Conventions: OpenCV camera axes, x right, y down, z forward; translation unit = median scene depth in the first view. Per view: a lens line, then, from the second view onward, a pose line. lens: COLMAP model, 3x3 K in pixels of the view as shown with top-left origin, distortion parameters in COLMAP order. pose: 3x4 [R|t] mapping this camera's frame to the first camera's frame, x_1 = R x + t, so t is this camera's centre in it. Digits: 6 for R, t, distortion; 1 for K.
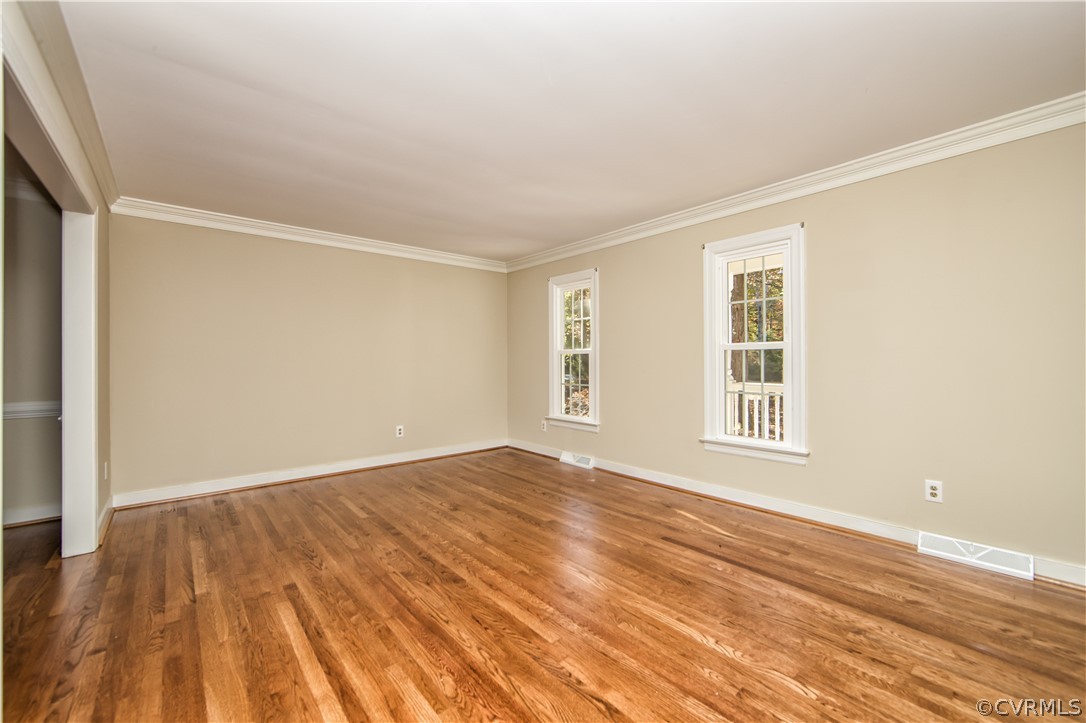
lens RADIAL K [[428.5, 0, 544.8], [0, 428.5, 358.5], [0, 0, 1]] dist [0.000360, 0.000131]
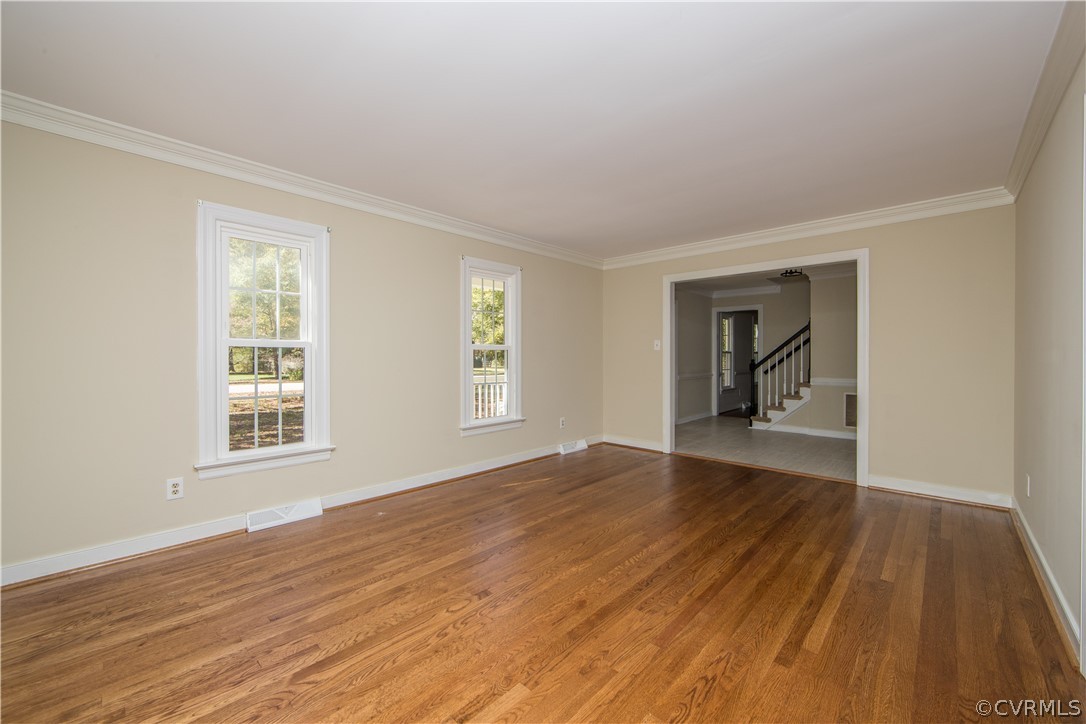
lens RADIAL K [[432.2, 0, 543.0], [0, 432.2, 362.0], [0, 0, 1]] dist [-0.009086, 0.000046]
pose [[-0.102290, -0.001884, 0.994753, -0.928306], [-0.003310, 0.999993, 0.001554, 0.014850], [-0.994749, -0.003134, -0.102296, 1.076533]]
